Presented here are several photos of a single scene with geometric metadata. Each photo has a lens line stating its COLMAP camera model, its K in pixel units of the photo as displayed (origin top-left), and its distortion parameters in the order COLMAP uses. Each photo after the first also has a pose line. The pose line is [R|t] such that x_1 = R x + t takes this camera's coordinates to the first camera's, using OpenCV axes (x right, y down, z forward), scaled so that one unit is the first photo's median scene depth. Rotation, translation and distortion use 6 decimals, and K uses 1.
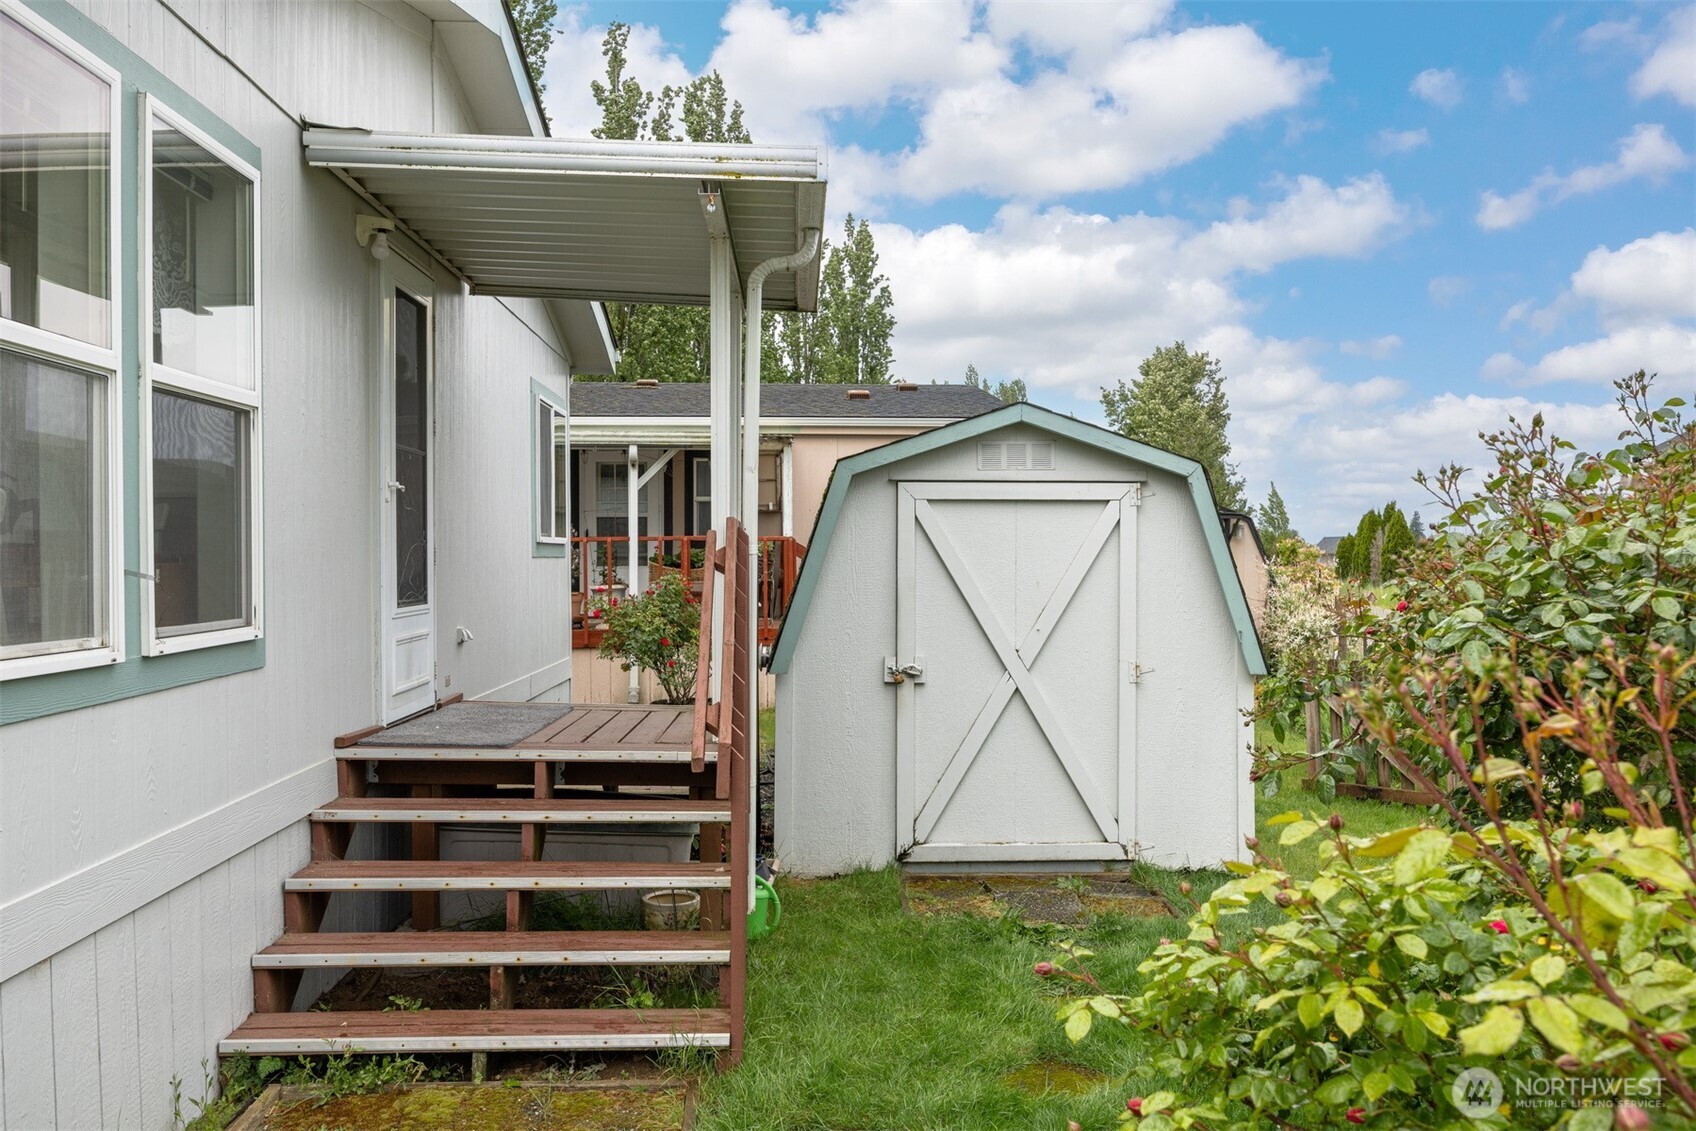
lens RADIAL K [[1364.0, 0, 850.0], [0, 1364.0, 560.7], [0, 0, 1]] dist [-0.009154, 0.008007]
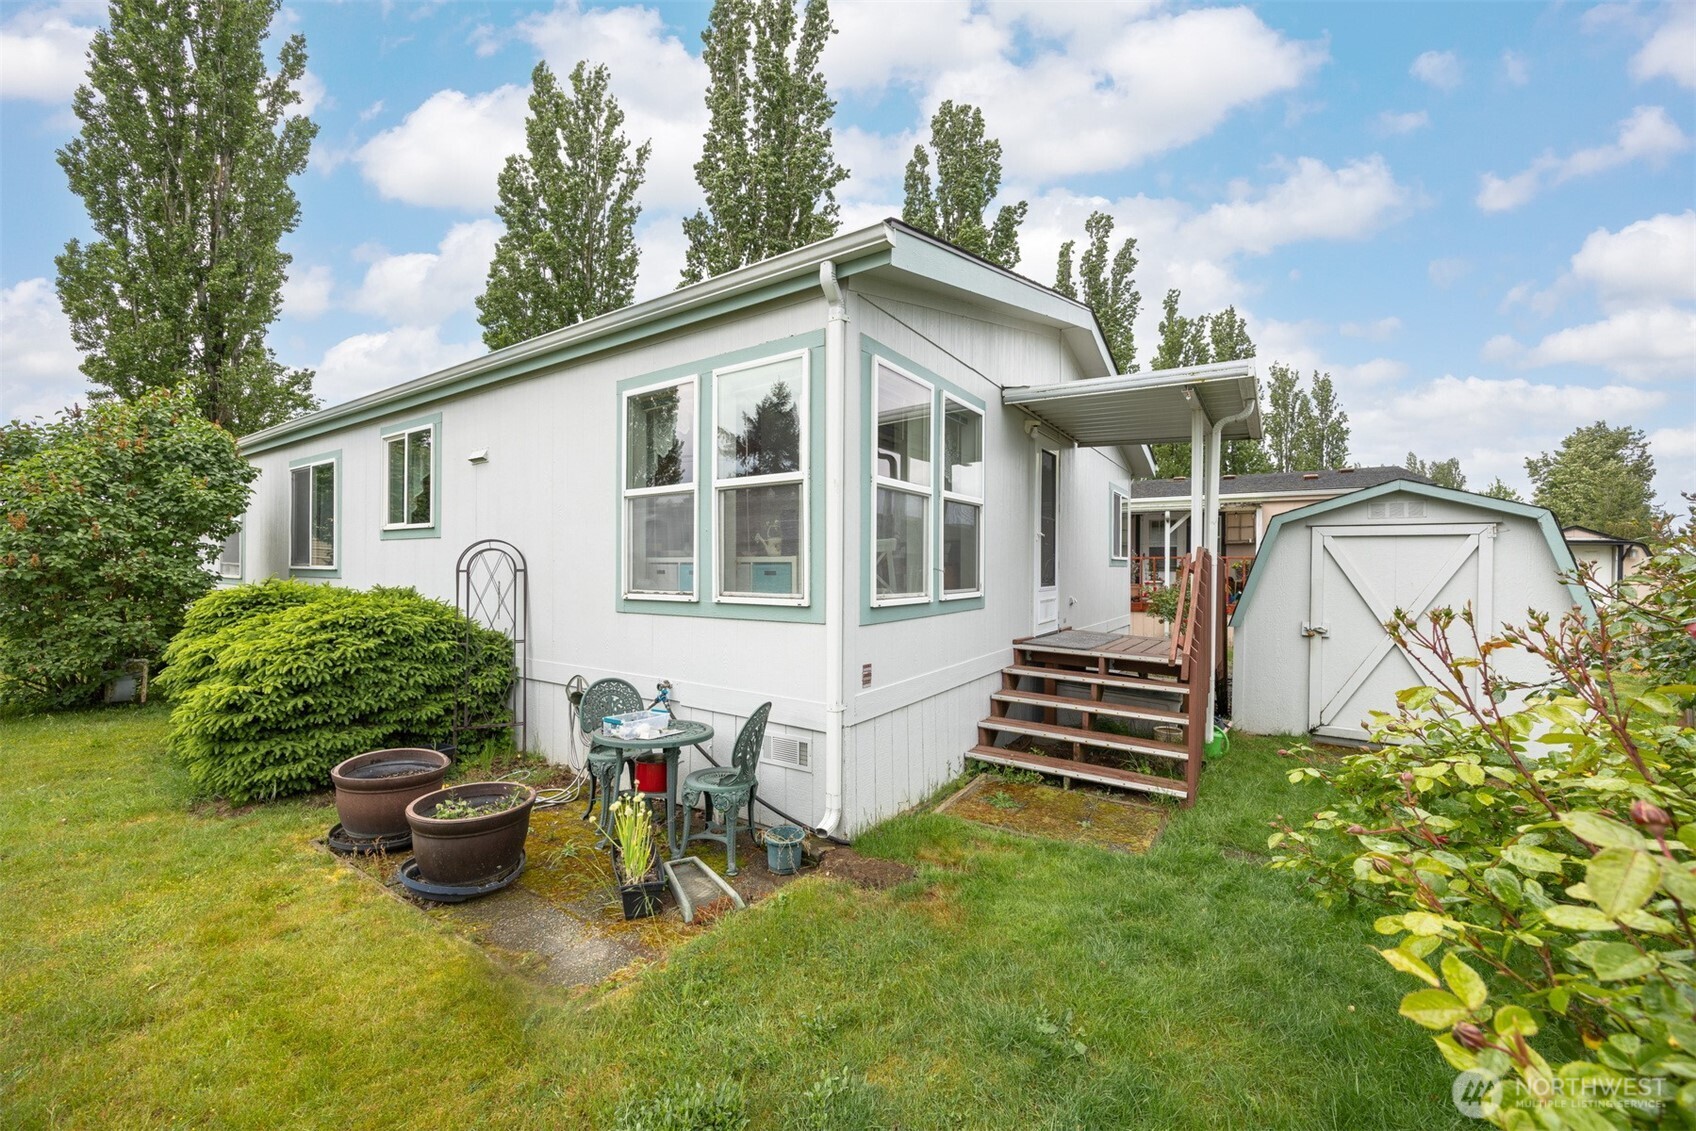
lens RADIAL K [[657.1, 0, 851.2], [0, 657.1, 570.3], [0, 0, 1]] dist [-0.009755, 0.000192]
pose [[0.806414, 0.012948, -0.591210, 0.073084], [-0.011571, 0.999914, 0.006116, 0.003624], [0.591238, 0.001909, 0.806495, -0.101963]]
